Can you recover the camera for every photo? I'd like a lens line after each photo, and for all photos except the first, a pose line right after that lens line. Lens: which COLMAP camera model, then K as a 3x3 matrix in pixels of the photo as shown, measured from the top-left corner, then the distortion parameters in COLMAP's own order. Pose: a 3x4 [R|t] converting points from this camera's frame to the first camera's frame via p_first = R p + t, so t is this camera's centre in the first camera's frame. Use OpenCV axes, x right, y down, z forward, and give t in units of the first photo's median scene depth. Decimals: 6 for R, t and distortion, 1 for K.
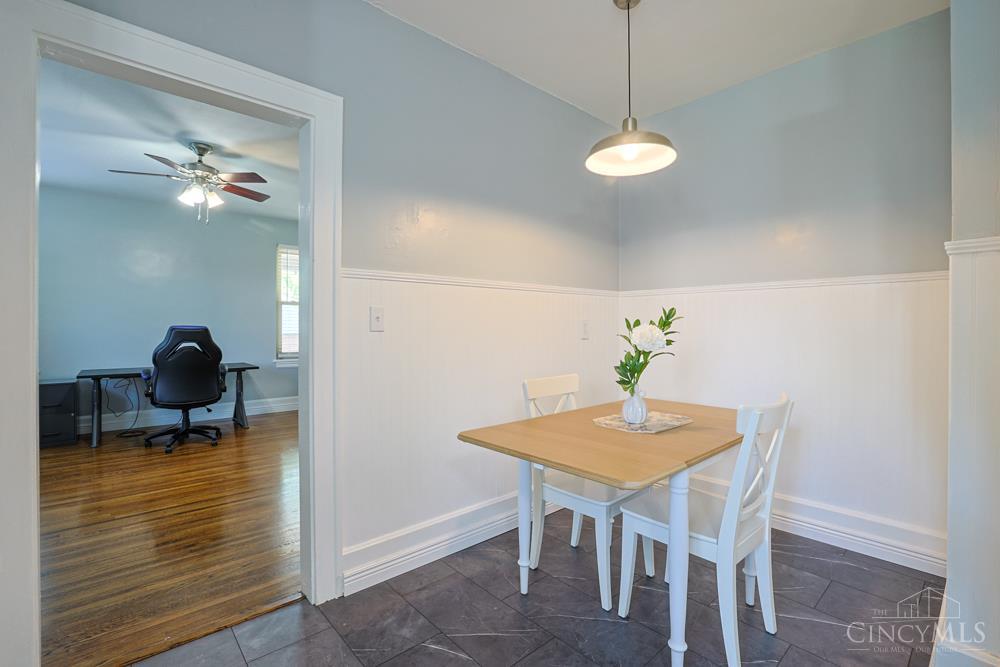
lens RADIAL K [[455.0, 0, 500.0], [0, 455.0, 327.9], [0, 0, 1]] dist [-0.045901, 0.015880]
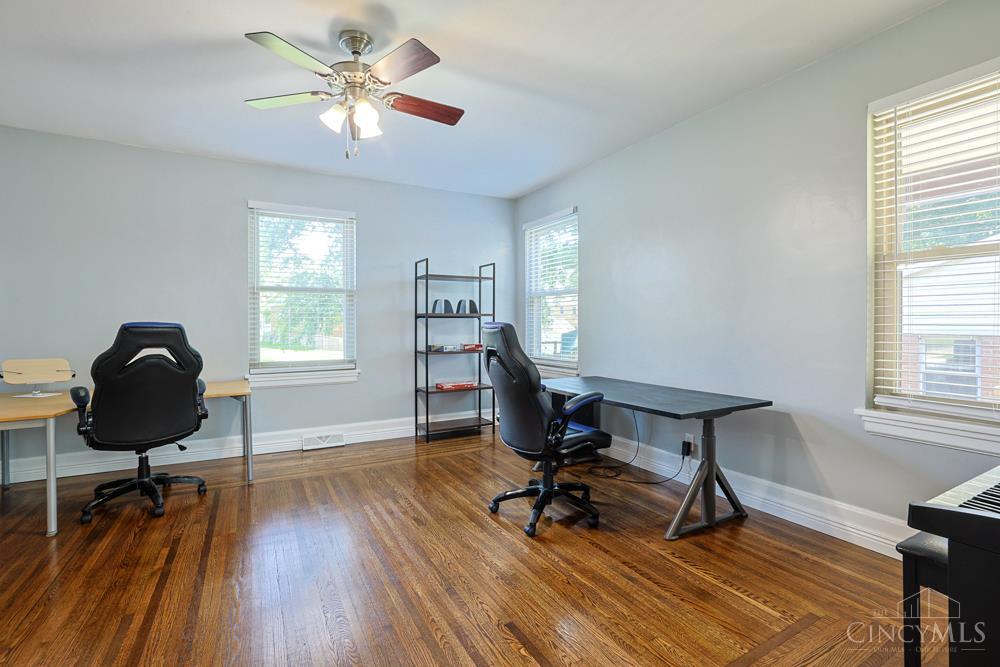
lens RADIAL K [[455.0, 0, 490.8], [0, 455.0, 326.0], [0, 0, 1]] dist [-0.045901, 0.015880]
pose [[-0.225993, 0.005445, -0.974114, -0.078168], [0.001886, 0.999985, 0.005152, -0.003128], [0.974127, -0.000673, -0.226000, 1.017901]]
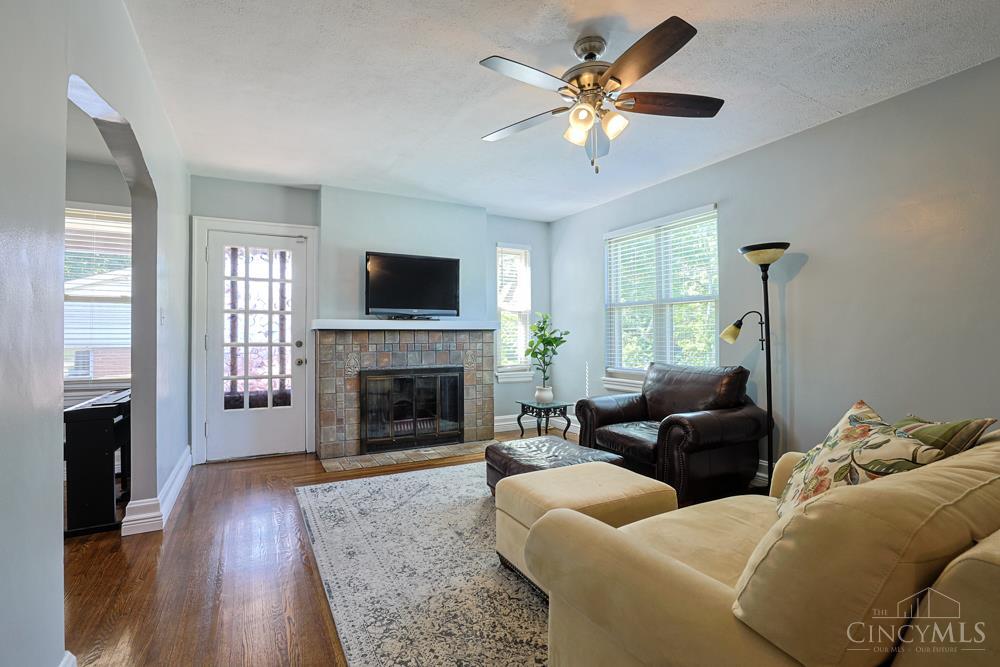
lens RADIAL K [[455.0, 0, 501.4], [0, 455.0, 329.1], [0, 0, 1]] dist [-0.045901, 0.015880]
pose [[0.974538, -0.009670, -0.224013, 0.284112], [0.005962, 0.999834, -0.017221, -0.000720], [0.224142, 0.015446, 0.974434, 0.779807]]
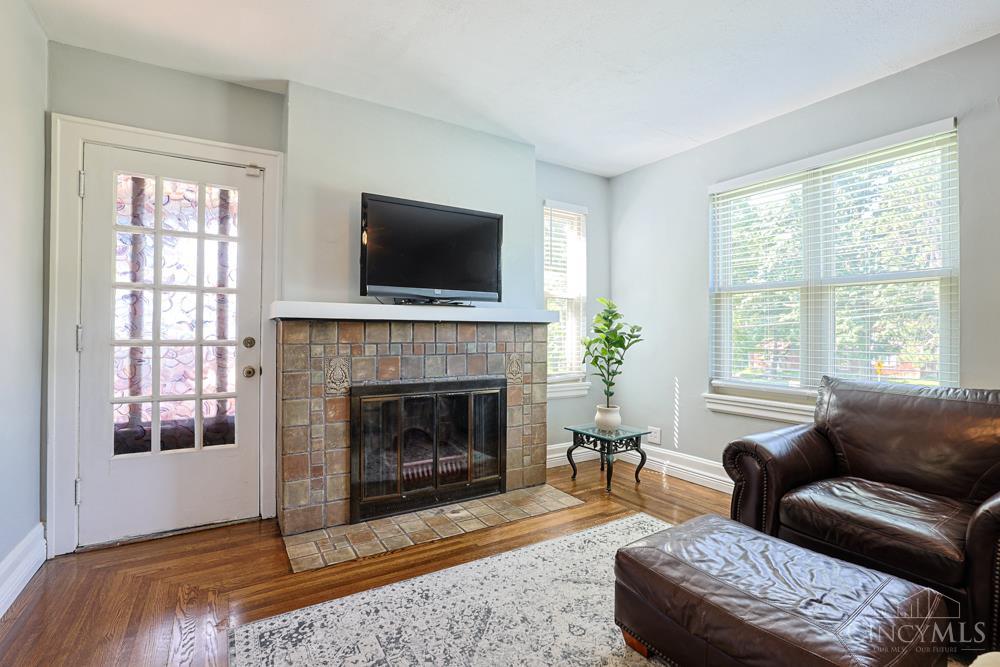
lens RADIAL K [[455.0, 0, 501.7], [0, 455.0, 327.7], [0, 0, 1]] dist [-0.045901, 0.015880]
pose [[0.985437, 0.001092, -0.170035, 0.082730], [-0.003130, 0.999926, -0.011719, -0.001429], [0.170010, 0.012081, 0.985368, 1.082960]]
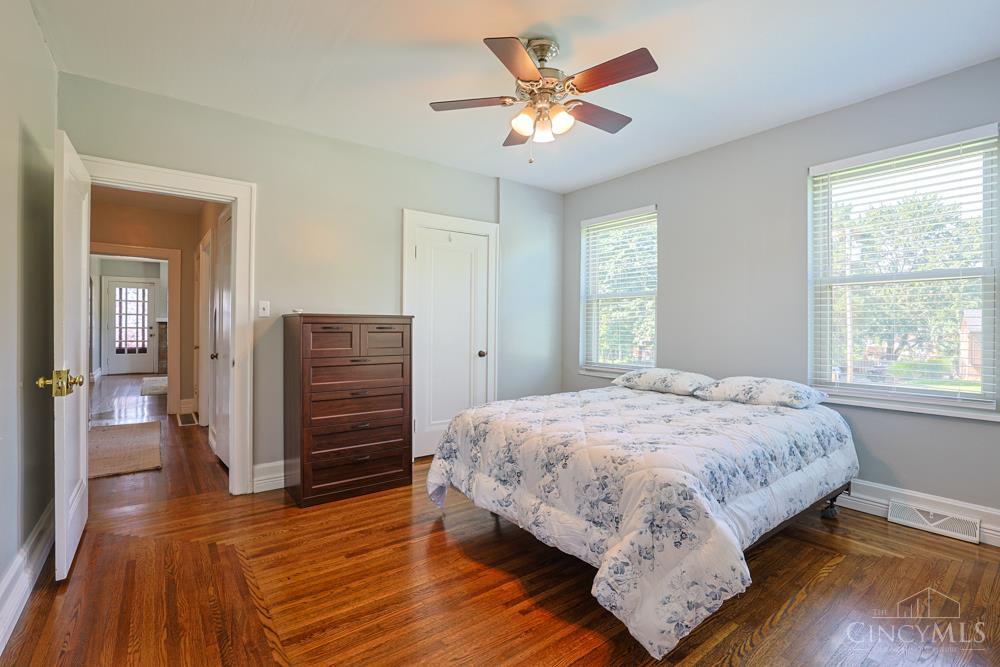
lens RADIAL K [[455.0, 0, 502.9], [0, 455.0, 328.2], [0, 0, 1]] dist [-0.045901, 0.015880]
pose [[0.997179, 0.000919, -0.075050, 1.541837], [-0.001290, 0.999987, -0.004891, 0.021378], [0.075044, 0.004974, 0.997168, -0.442005]]
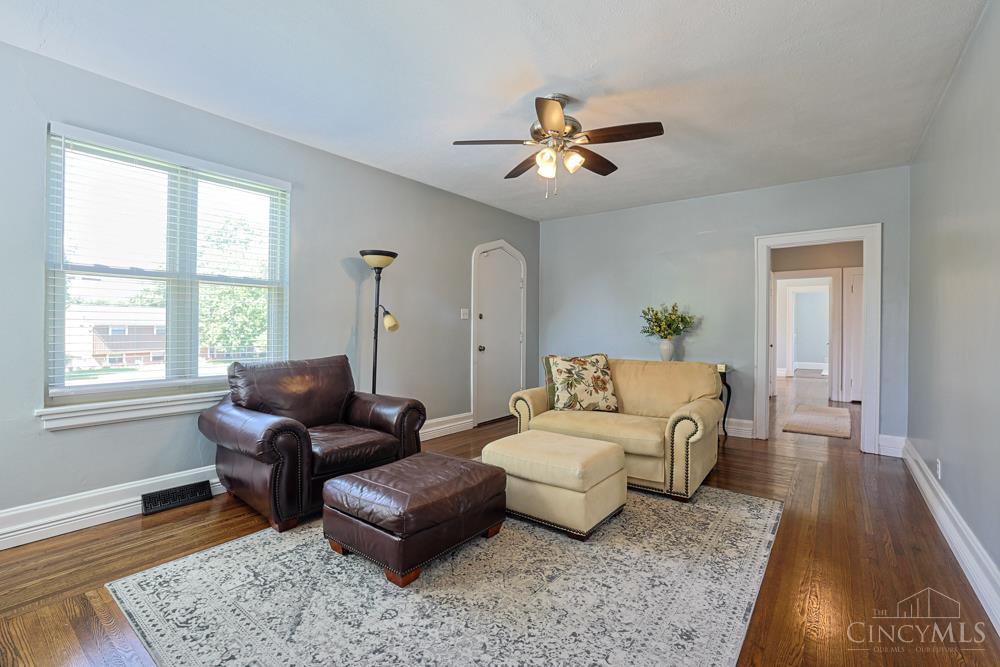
lens RADIAL K [[455.0, 0, 490.6], [0, 455.0, 326.4], [0, 0, 1]] dist [-0.045901, 0.015880]
pose [[-0.171741, -0.002945, 0.985138, -0.292031], [-0.003890, 0.999990, 0.002311, -0.003273], [-0.985134, -0.003435, -0.171751, 1.425706]]
